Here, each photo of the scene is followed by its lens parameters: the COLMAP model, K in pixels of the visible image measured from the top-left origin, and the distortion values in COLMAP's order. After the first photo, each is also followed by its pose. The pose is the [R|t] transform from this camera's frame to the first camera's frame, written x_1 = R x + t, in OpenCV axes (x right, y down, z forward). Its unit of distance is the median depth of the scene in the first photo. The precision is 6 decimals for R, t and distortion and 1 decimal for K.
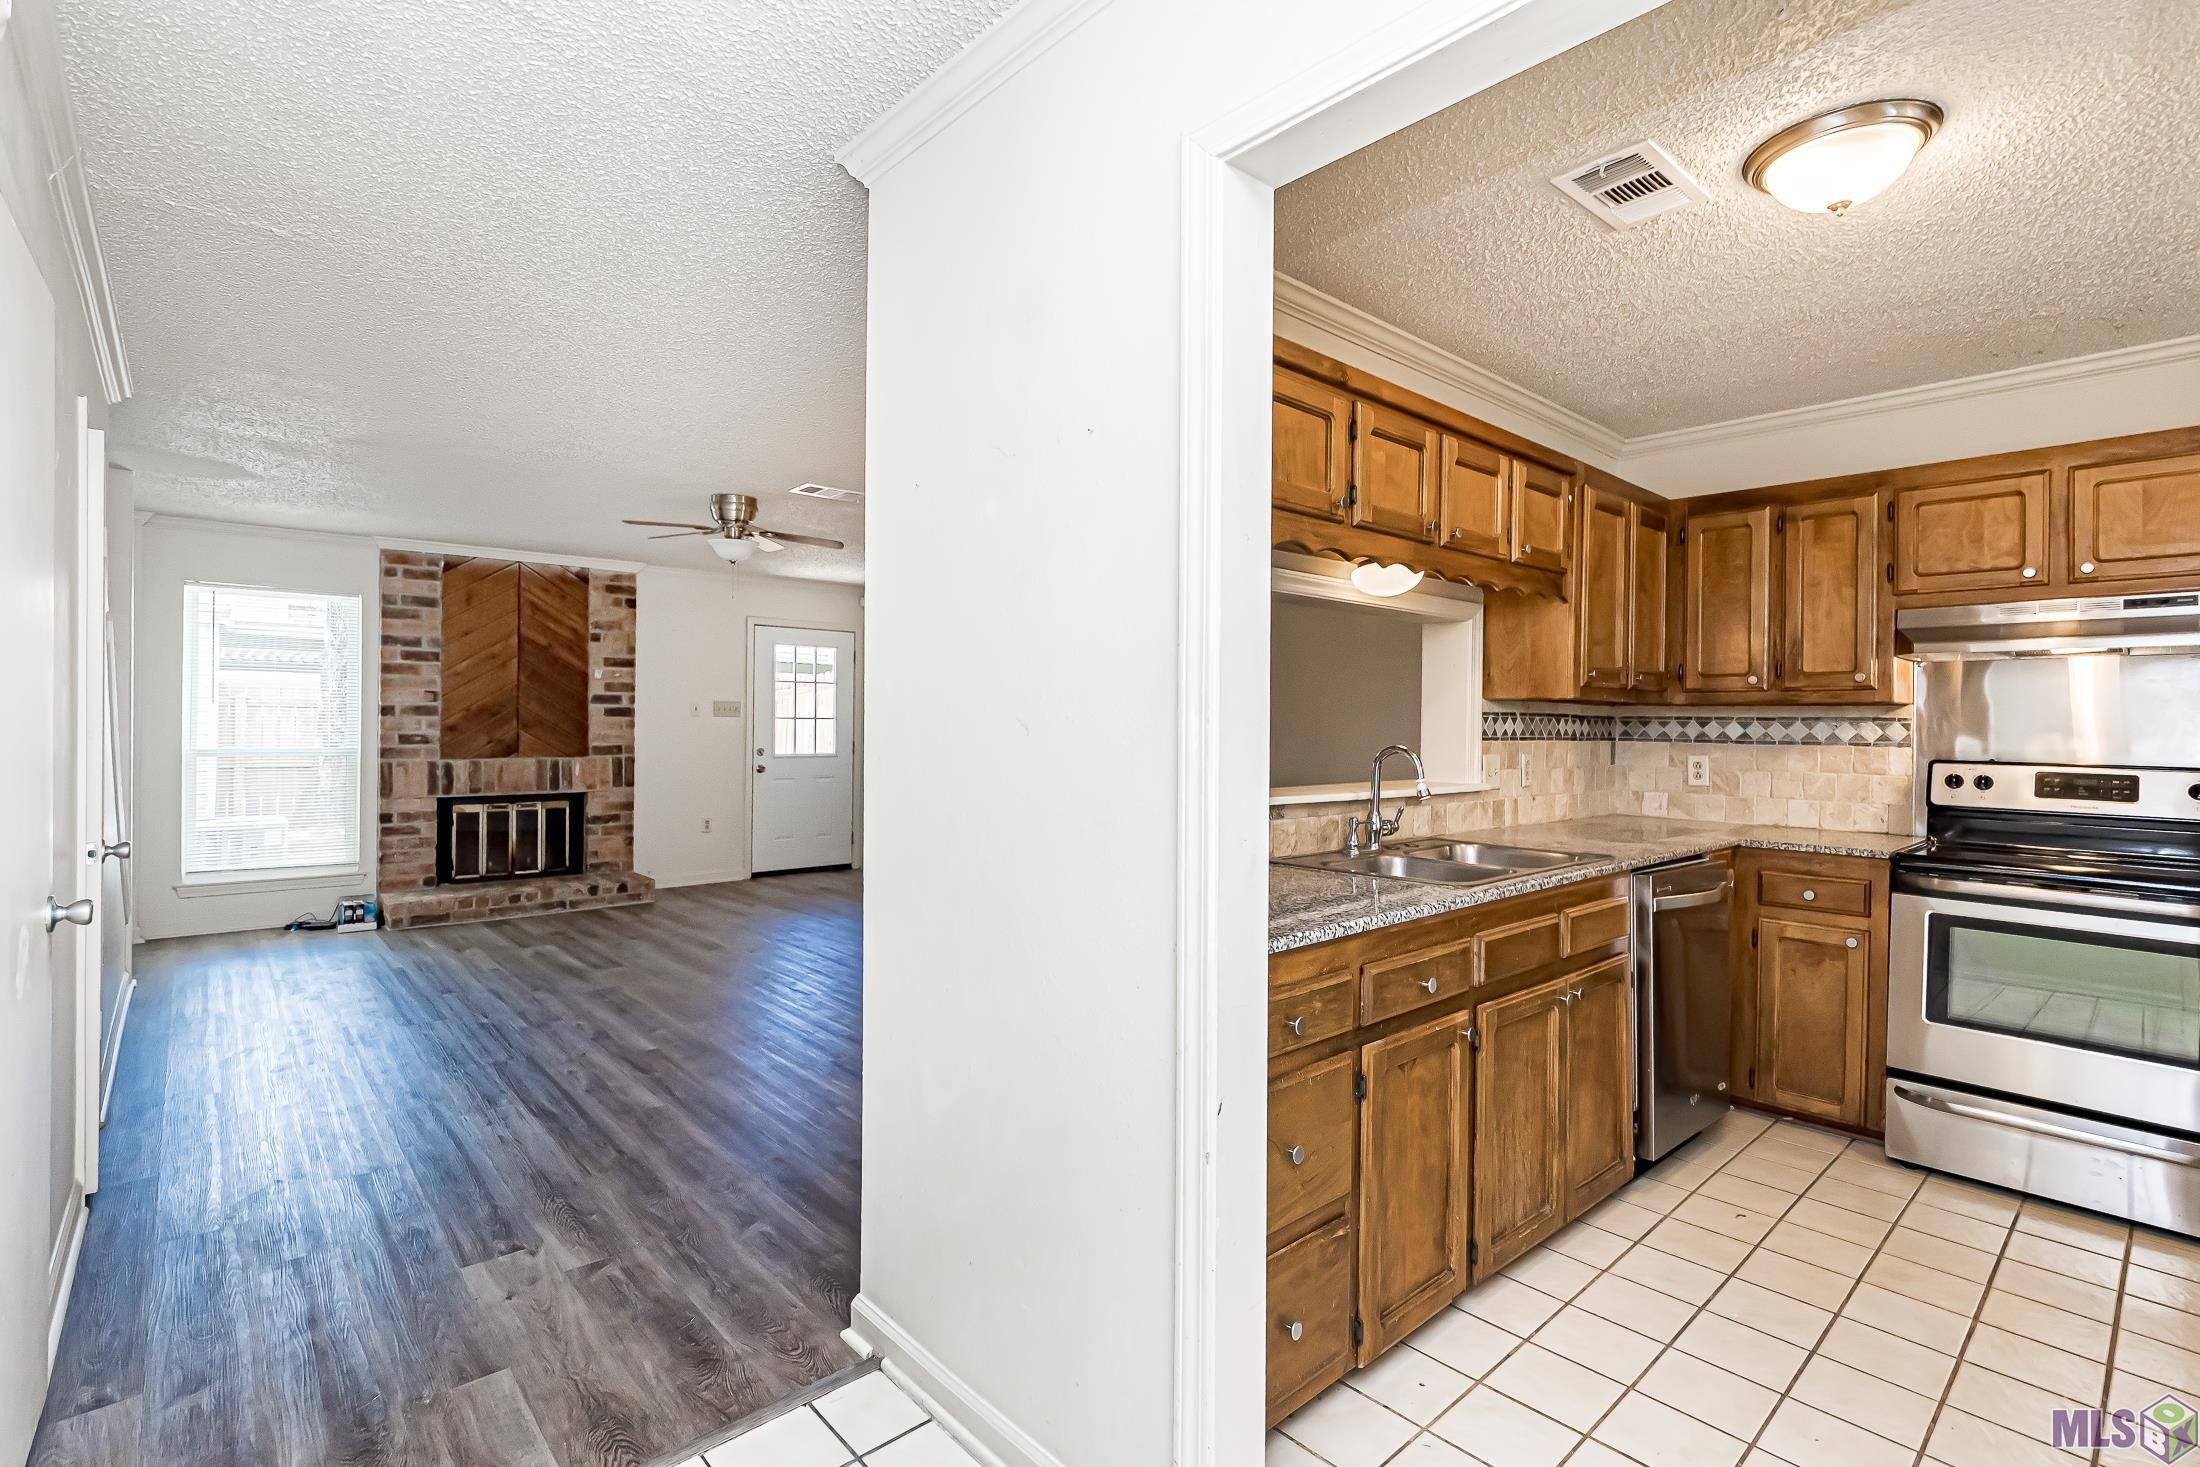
lens RADIAL K [[1011.9, 0, 1089.5], [0, 1011.9, 713.3], [0, 0, 1]] dist [-0.026782, -0.000199]
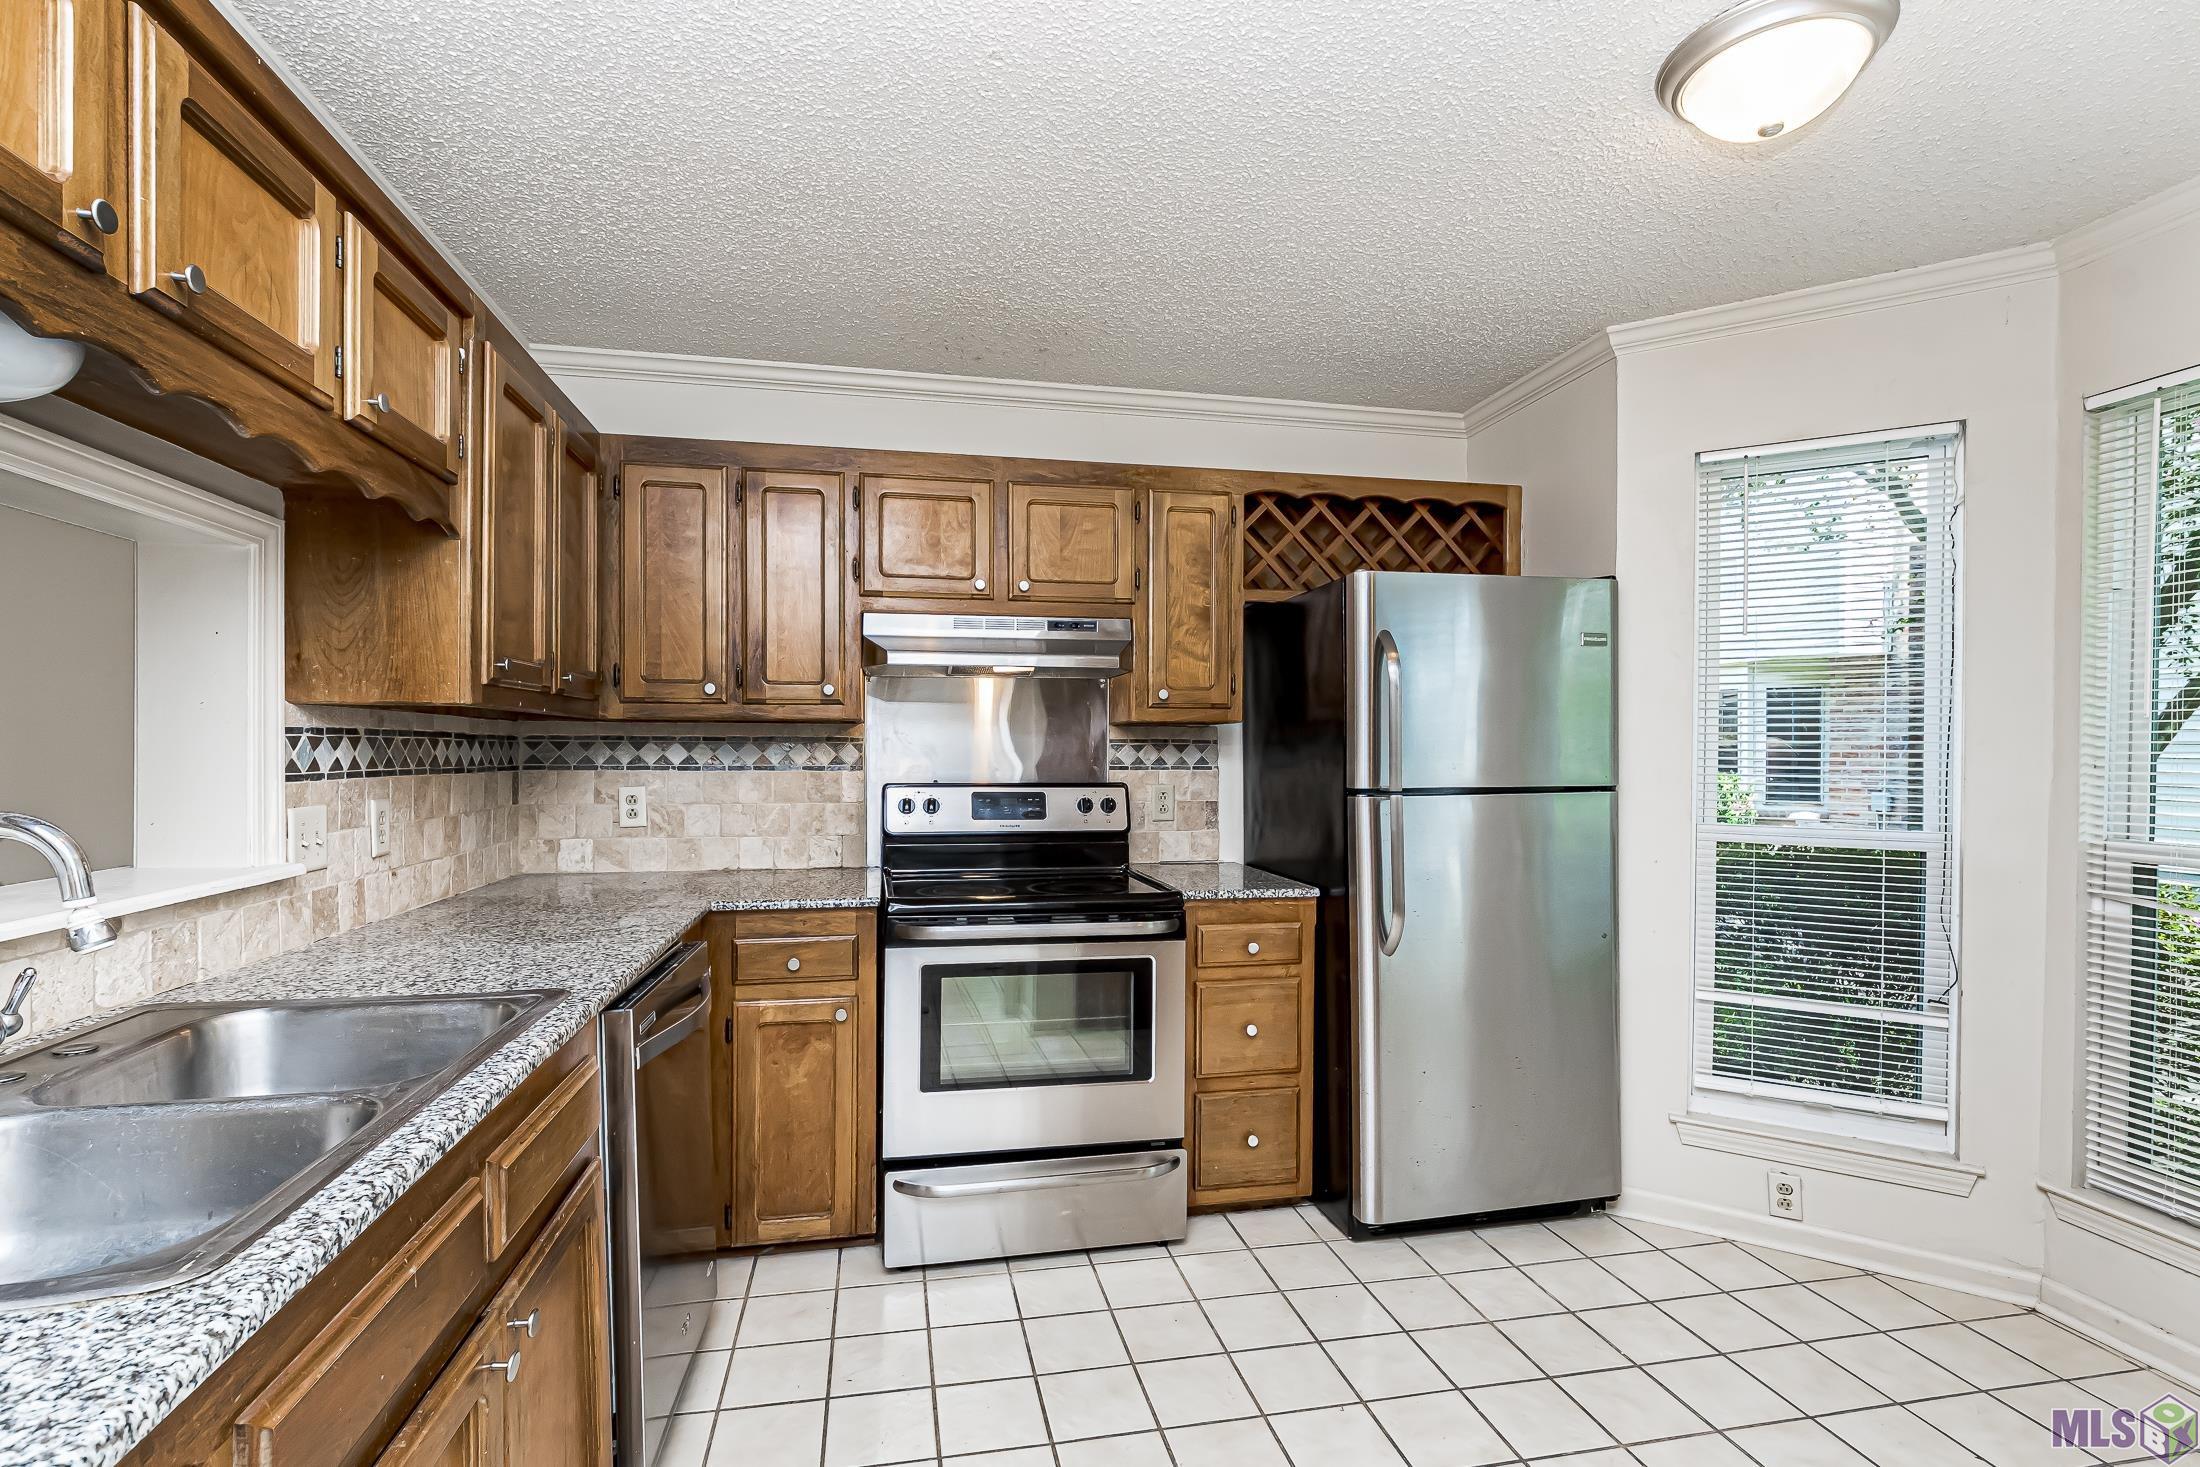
lens RADIAL K [[1003.4, 0, 1084.2], [0, 1003.4, 762.5], [0, 0, 1]] dist [-0.001407, -0.000421]
pose [[0.513187, -0.022582, 0.857980, 0.155518], [-0.002660, 0.999607, 0.027901, 0.001412], [-0.858273, -0.016600, 0.512925, 0.375309]]
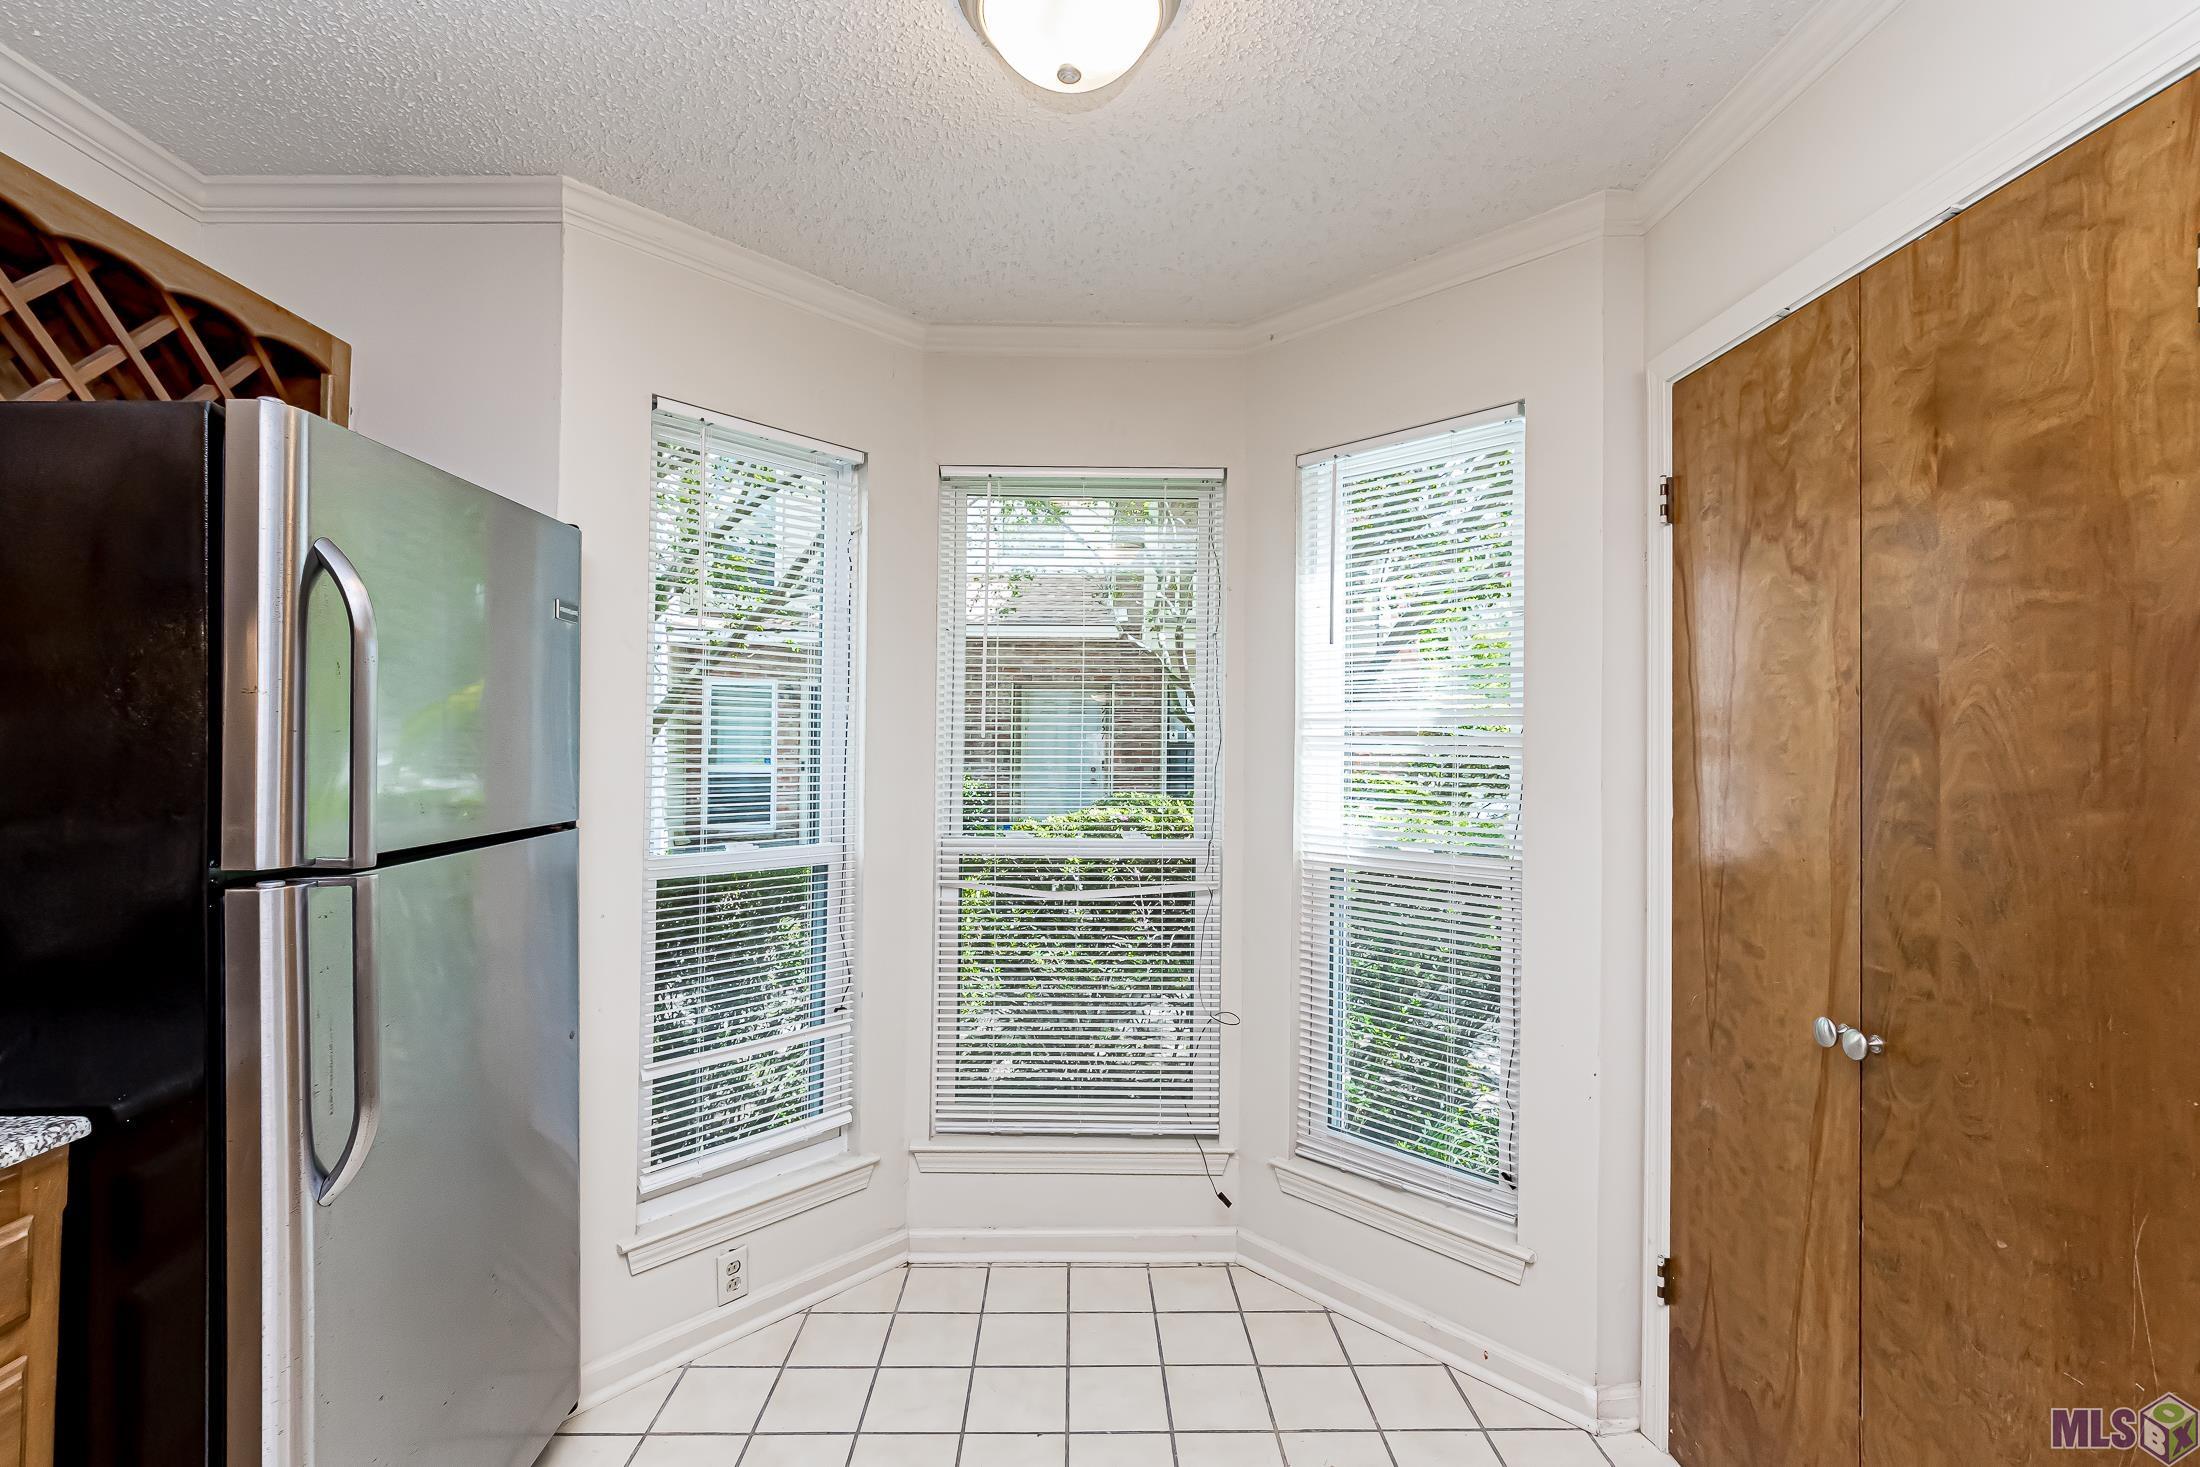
lens RADIAL K [[998.5, 0, 1100.0], [0, 998.5, 733.5], [0, 0, 1]] dist [-0.002094, -0.000296]
pose [[-0.759412, -0.003252, 0.650602, 0.451787], [-0.014565, 0.999822, -0.012004, -0.005358], [-0.650447, -0.018592, -0.759324, 0.648329]]
